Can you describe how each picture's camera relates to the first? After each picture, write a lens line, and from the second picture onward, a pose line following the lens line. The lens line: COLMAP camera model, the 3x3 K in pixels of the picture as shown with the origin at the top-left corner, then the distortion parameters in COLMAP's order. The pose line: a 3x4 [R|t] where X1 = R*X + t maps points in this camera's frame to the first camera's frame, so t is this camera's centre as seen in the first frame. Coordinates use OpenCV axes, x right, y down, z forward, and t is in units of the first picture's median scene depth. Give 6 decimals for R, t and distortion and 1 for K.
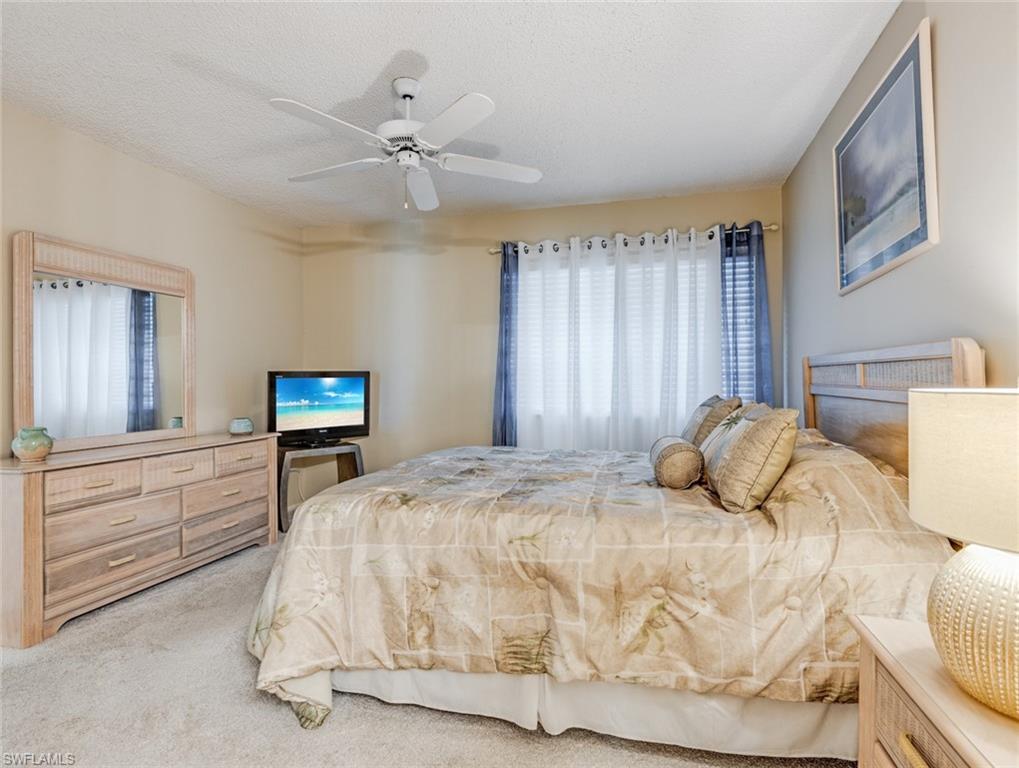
lens RADIAL K [[518.4, 0, 513.6], [0, 518.4, 379.9], [0, 0, 1]] dist [0.009067, -0.001476]
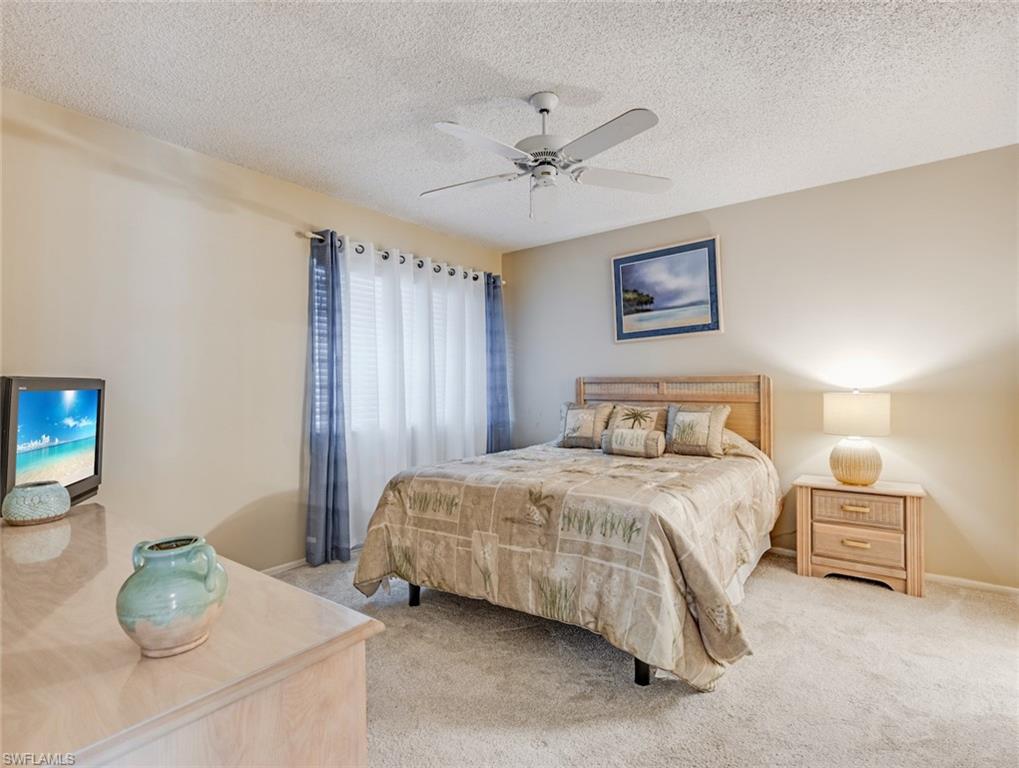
lens RADIAL K [[518.4, 0, 513.6], [0, 518.4, 379.9], [0, 0, 1]] dist [0.009067, -0.001476]
pose [[0.367993, 0.015175, 0.929705, -0.708407], [0.004534, 0.999826, -0.018114, -0.003258], [-0.929817, 0.010881, 0.367860, 0.415188]]
